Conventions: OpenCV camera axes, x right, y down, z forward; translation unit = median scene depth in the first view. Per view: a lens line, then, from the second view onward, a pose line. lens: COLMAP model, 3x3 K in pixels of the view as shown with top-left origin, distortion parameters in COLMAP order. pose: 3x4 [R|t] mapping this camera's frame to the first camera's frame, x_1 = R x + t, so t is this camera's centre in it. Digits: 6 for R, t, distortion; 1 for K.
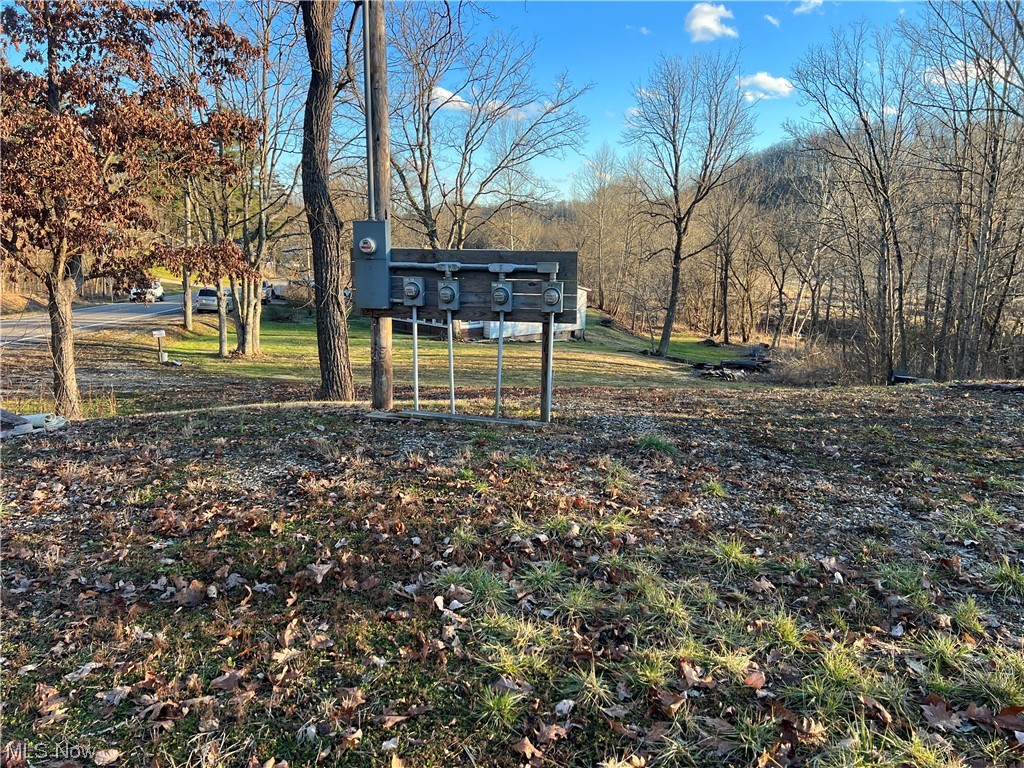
lens RADIAL K [[761.6, 0, 518.2], [0, 761.6, 383.9], [0, 0, 1]] dist [0.051719, -0.058091]
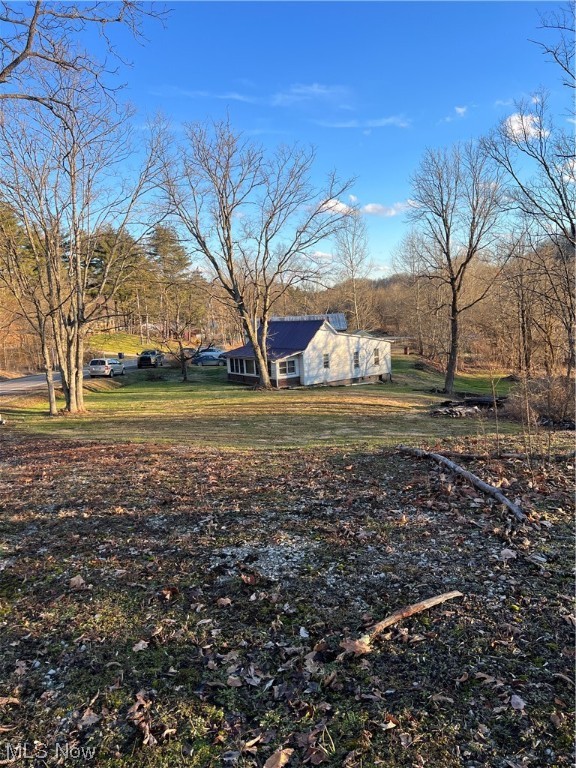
lens RADIAL K [[571.2, 0, 291.5], [0, 571.2, 383.0], [0, 0, 1]] dist [0.051719, -0.058091]
pose [[0.981789, -0.051599, -0.182830, 0.119428], [0.041251, 0.997348, -0.059956, -0.008230], [0.185439, 0.051322, 0.981315, 0.073128]]
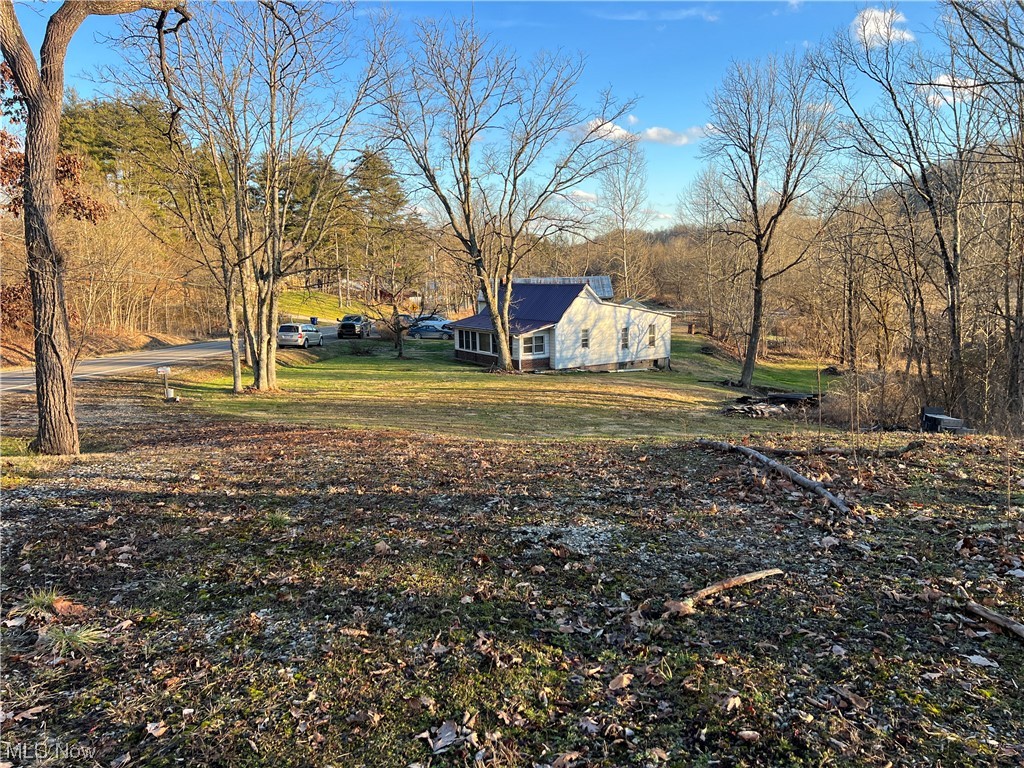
lens RADIAL K [[761.6, 0, 507.0], [0, 761.6, 384.3], [0, 0, 1]] dist [0.051719, -0.058091]
pose [[0.976590, -0.006508, -0.215011, 0.114179], [-0.001378, 0.999332, -0.036511, -0.005605], [0.215105, 0.035952, 0.975929, 0.052411]]
